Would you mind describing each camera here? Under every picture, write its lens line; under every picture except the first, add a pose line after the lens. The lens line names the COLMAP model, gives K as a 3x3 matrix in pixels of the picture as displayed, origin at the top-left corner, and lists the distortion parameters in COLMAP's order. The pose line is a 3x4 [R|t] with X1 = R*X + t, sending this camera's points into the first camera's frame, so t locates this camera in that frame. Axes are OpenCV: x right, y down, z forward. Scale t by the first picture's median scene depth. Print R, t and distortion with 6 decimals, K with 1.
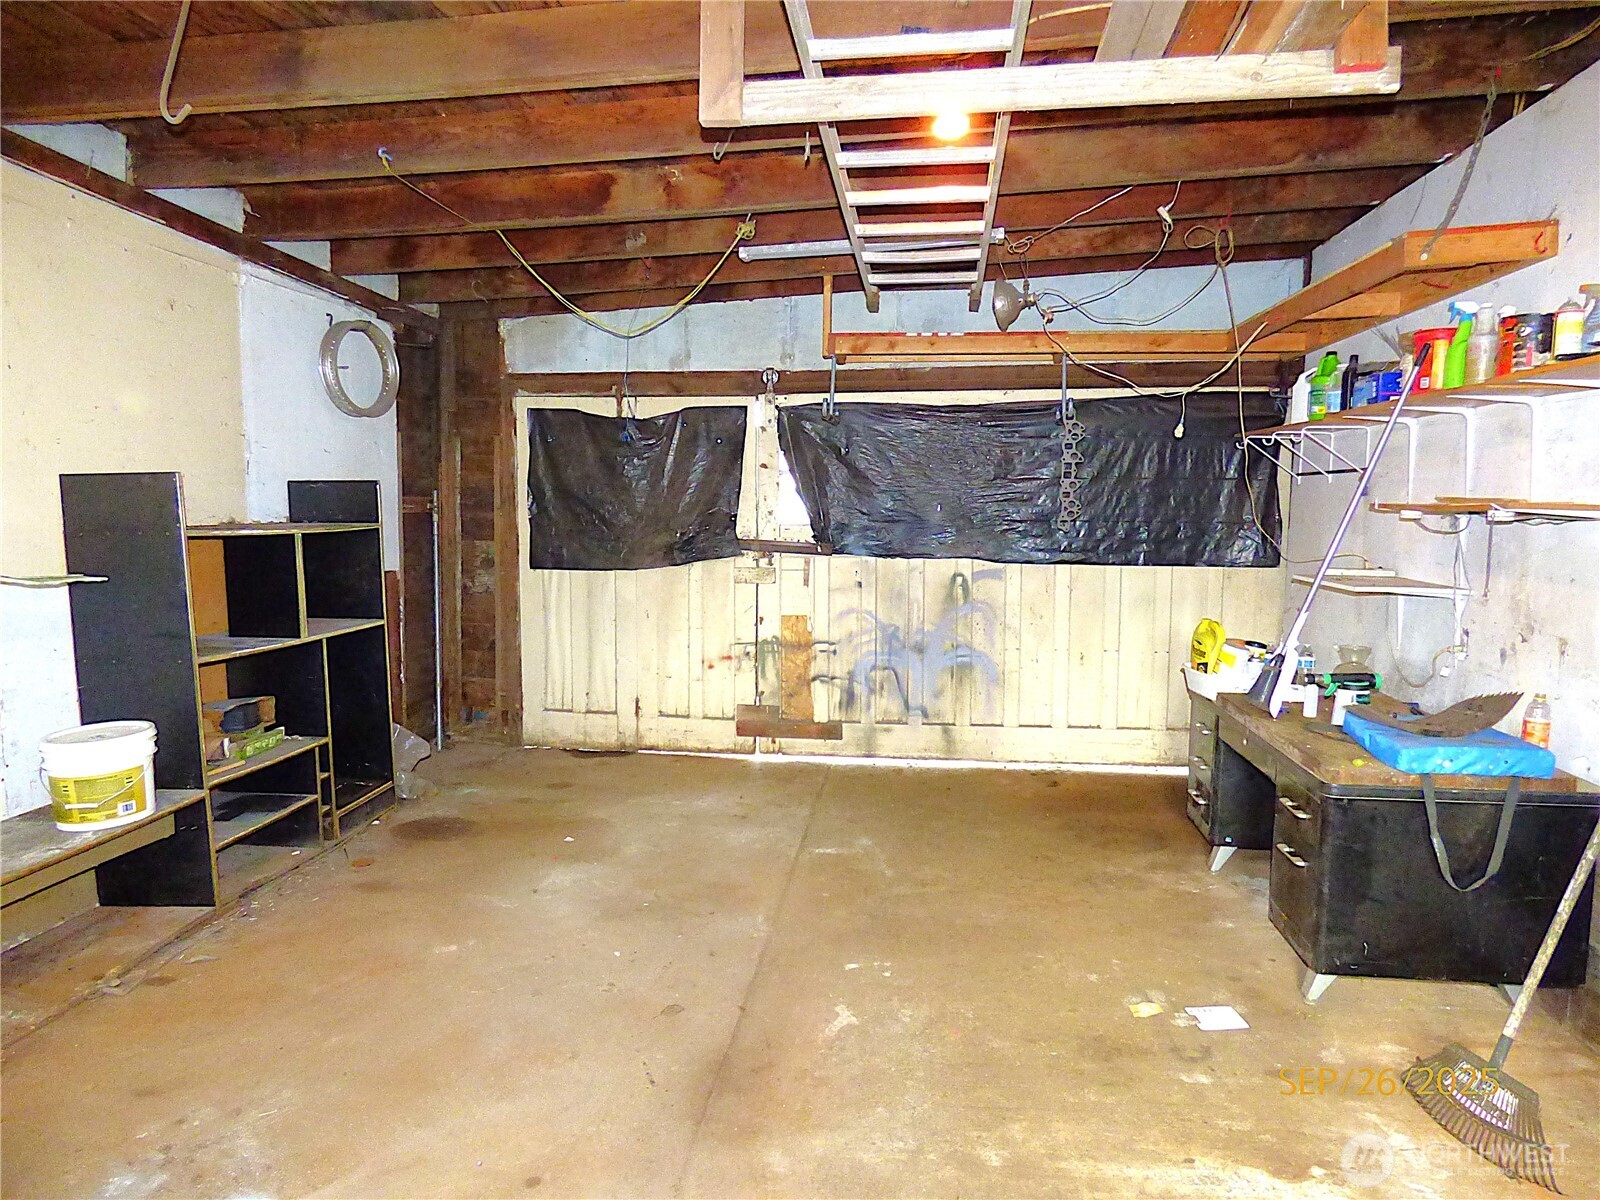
lens RADIAL K [[985.7, 0, 797.6], [0, 985.7, 597.4], [0, 0, 1]] dist [-0.004724, -0.000003]
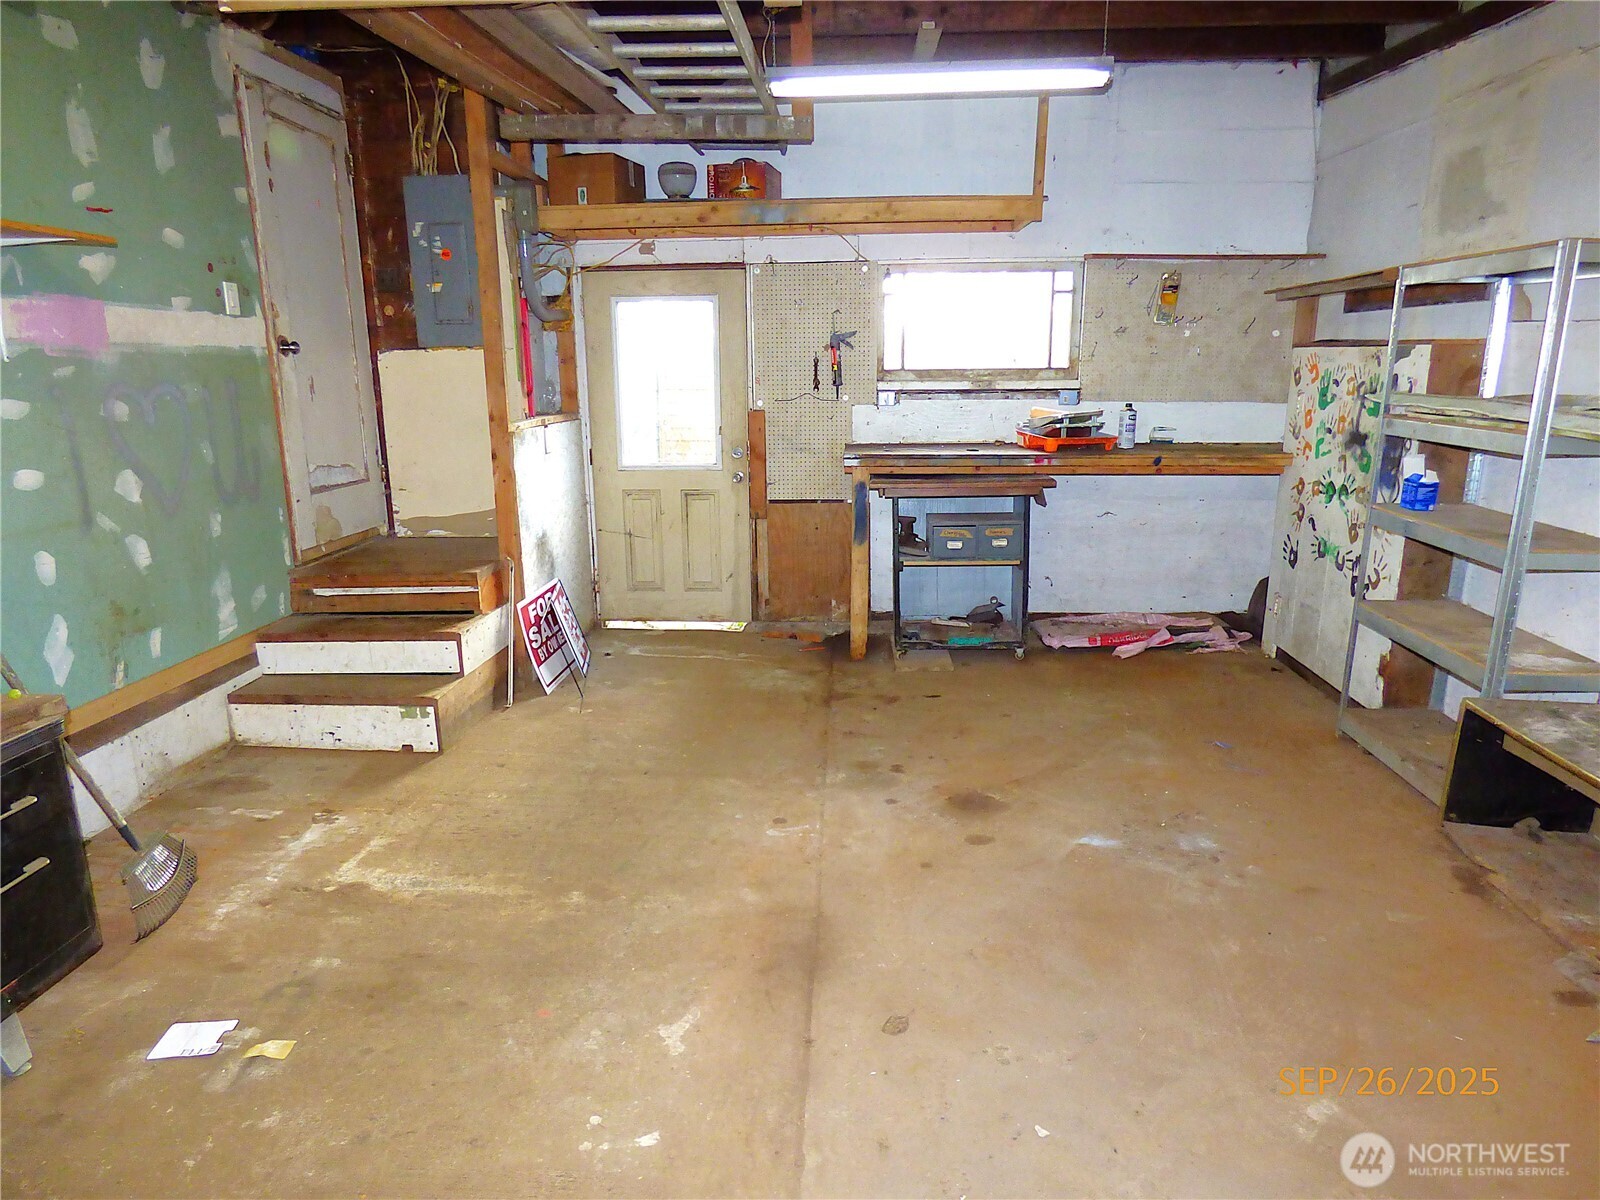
lens RADIAL K [[985.7, 0, 803.3], [0, 985.7, 601.4], [0, 0, 1]] dist [-0.004724, -0.000003]
pose [[-0.997047, 0.020665, -0.073957, -0.003824], [-0.004797, 0.944465, 0.328578, -0.173368], [0.076640, 0.327962, -0.941577, 1.845245]]
